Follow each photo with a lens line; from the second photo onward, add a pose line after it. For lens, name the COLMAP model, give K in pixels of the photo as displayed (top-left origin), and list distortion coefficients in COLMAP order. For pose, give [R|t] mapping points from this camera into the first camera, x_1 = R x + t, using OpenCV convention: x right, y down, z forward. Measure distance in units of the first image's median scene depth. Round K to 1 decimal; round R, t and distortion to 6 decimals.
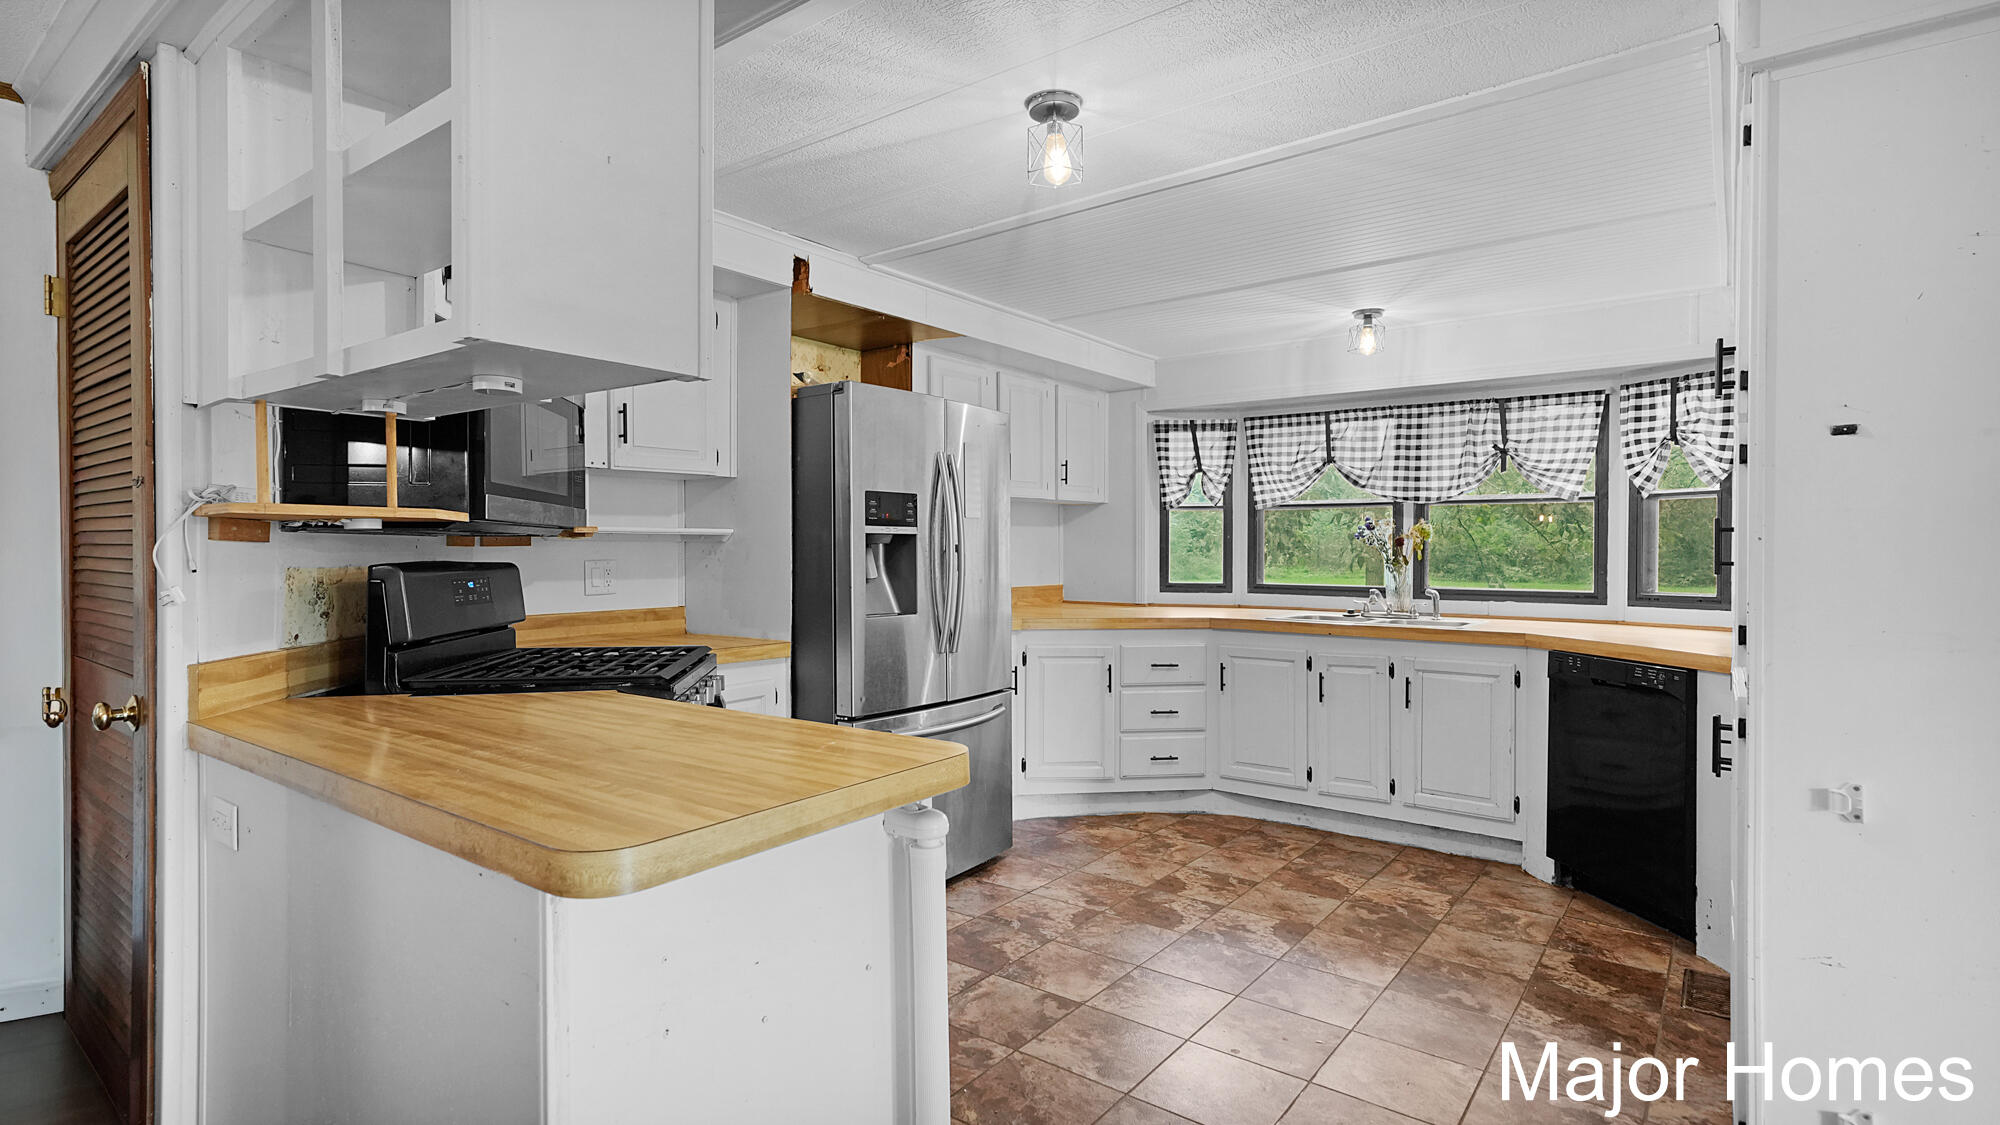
lens RADIAL K [[976.6, 0, 994.3], [0, 976.6, 558.4], [0, 0, 1]] dist [0.016877, -0.000107]
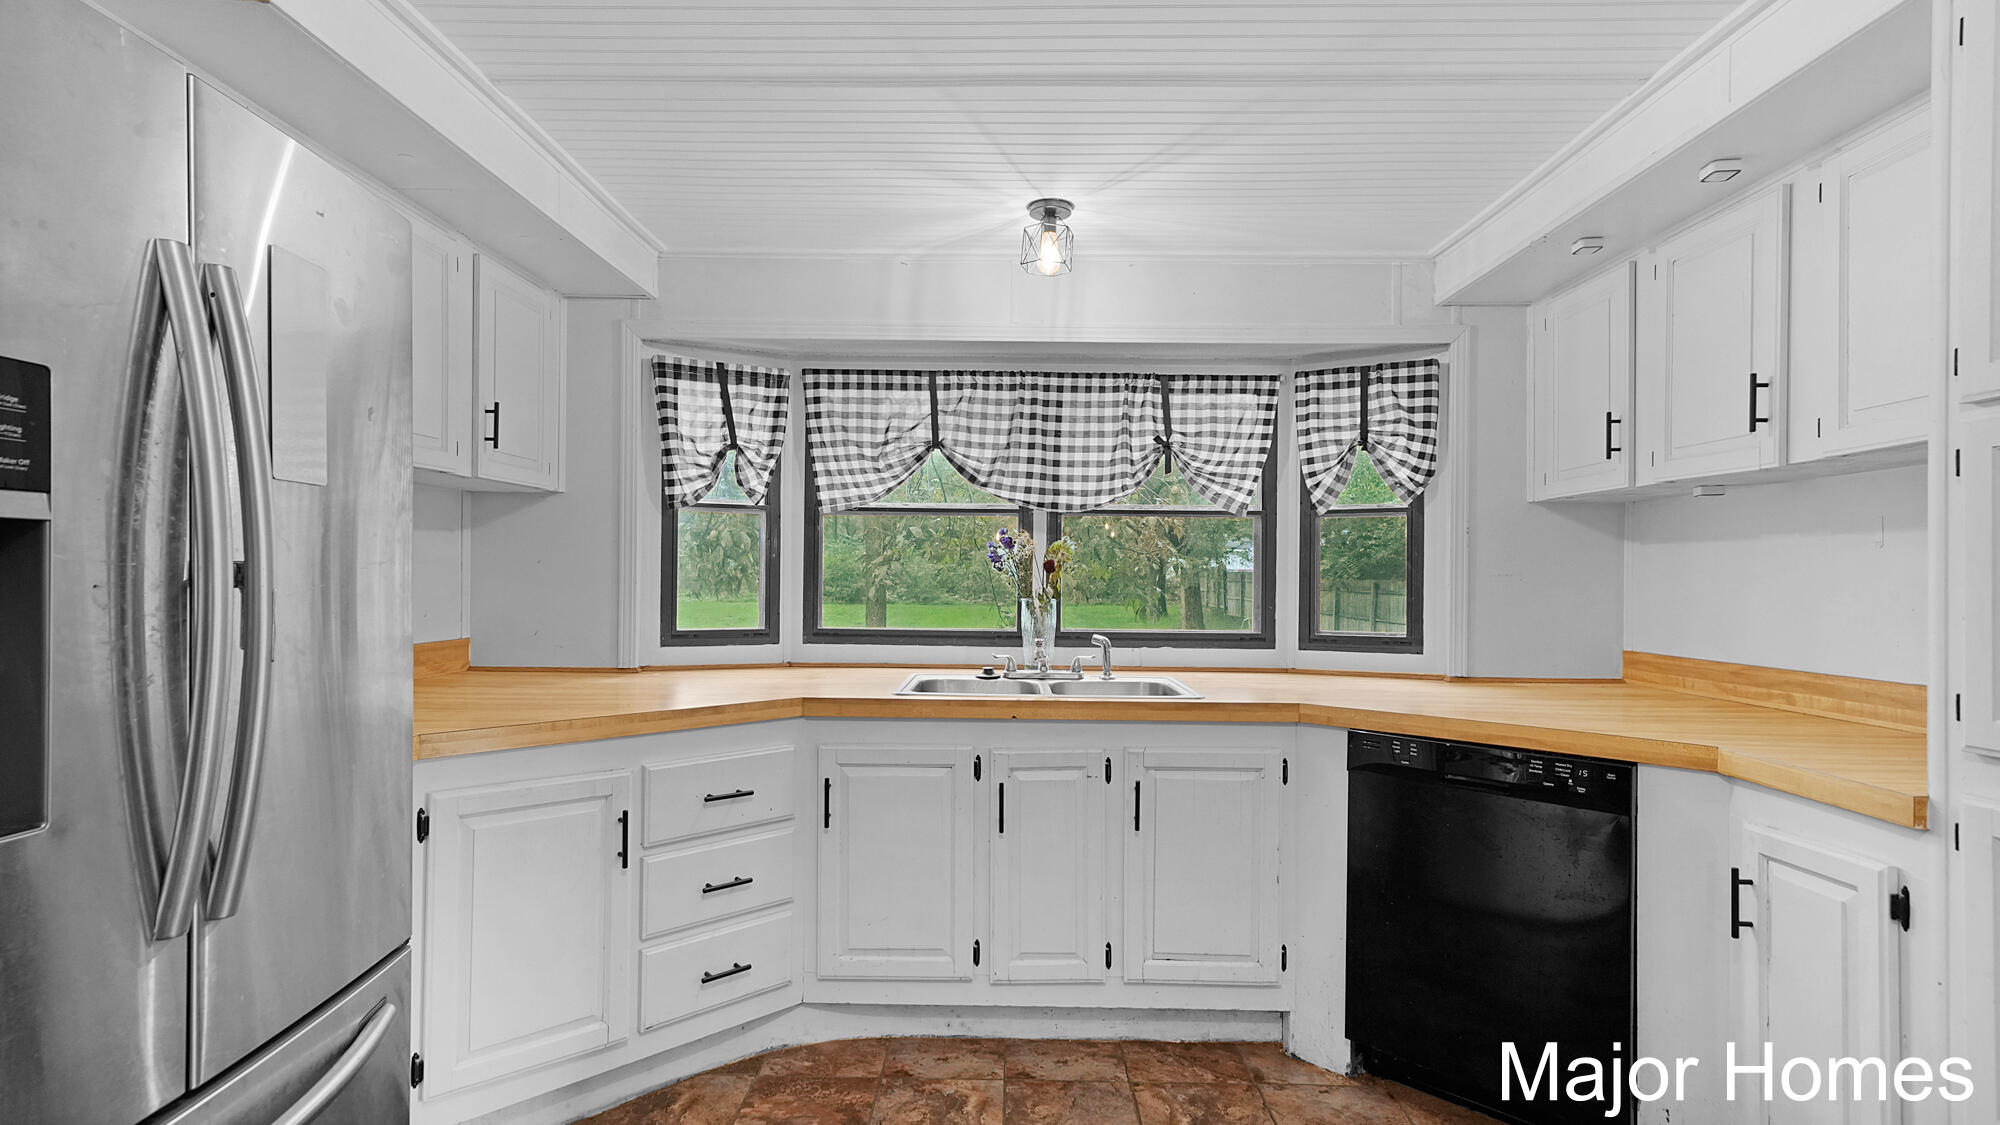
lens RADIAL K [[976.6, 0, 994.4], [0, 976.6, 569.9], [0, 0, 1]] dist [0.016877, -0.000107]
pose [[0.805079, 0.007737, 0.593118, -0.024831], [-0.001370, 0.999937, -0.011185, -0.006715], [-0.593166, 0.008192, 0.805038, 0.484505]]
